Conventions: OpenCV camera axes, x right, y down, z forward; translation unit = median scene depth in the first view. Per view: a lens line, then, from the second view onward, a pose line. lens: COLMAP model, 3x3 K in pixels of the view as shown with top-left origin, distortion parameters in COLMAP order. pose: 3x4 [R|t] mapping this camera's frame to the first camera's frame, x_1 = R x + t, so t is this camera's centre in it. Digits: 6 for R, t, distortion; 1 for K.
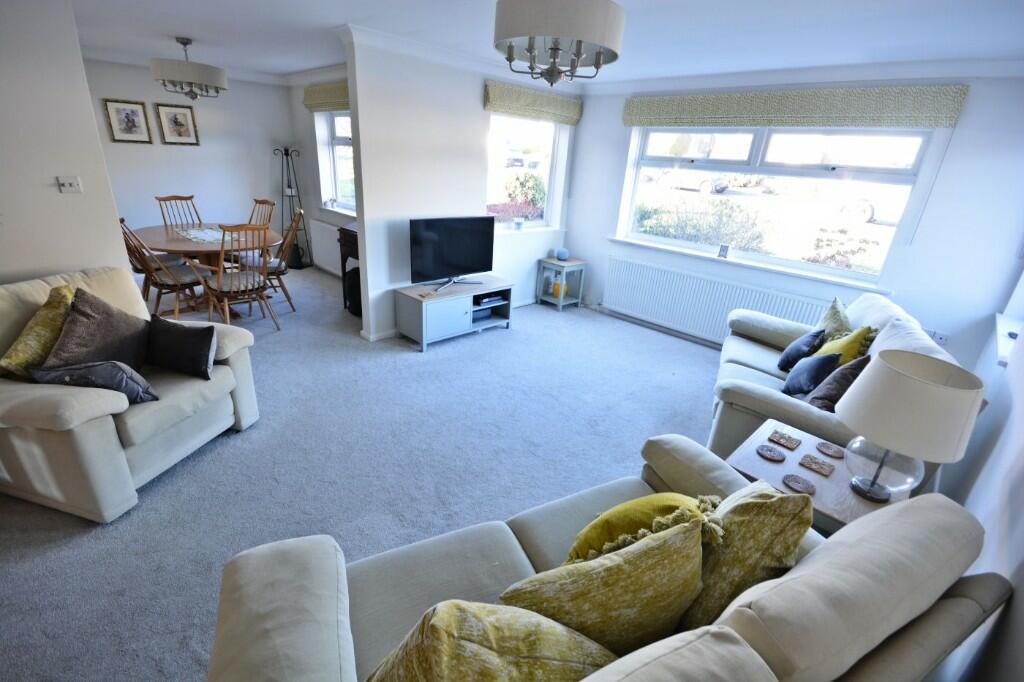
lens RADIAL K [[447.2, 0, 517.9], [0, 447.2, 347.6], [0, 0, 1]] dist [-0.014576, 0.000307]
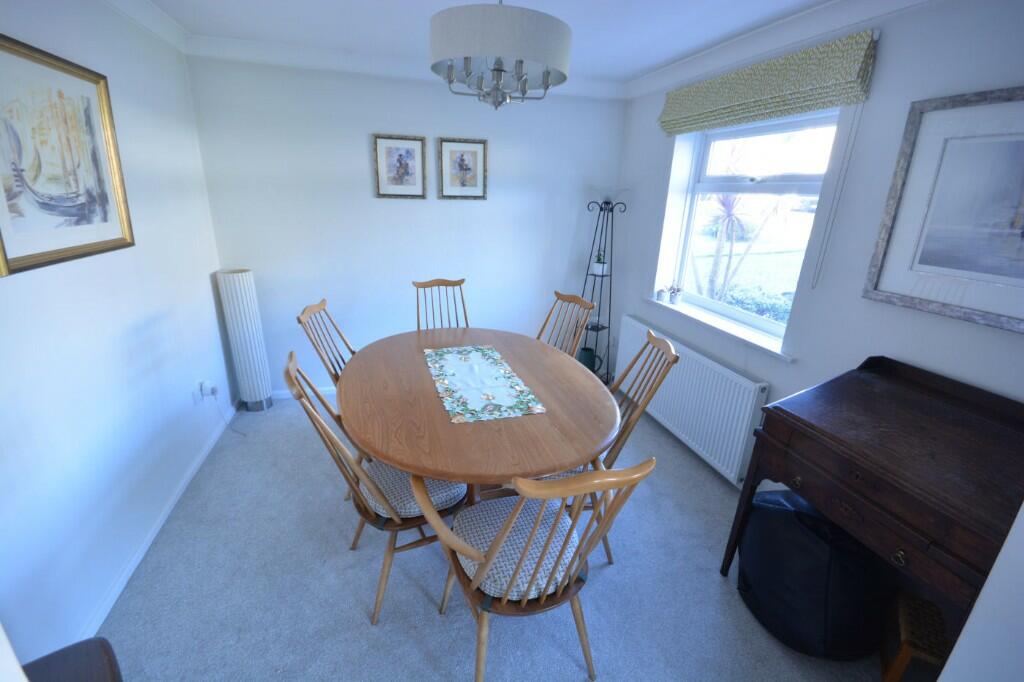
lens RADIAL K [[447.2, 0, 506.2], [0, 447.2, 341.6], [0, 0, 1]] dist [-0.014576, 0.000307]
pose [[0.866478, 0.121690, -0.484156, -0.373215], [-0.169430, 0.983955, -0.055912, -0.233403], [0.469584, 0.130477, 0.873193, 0.498944]]
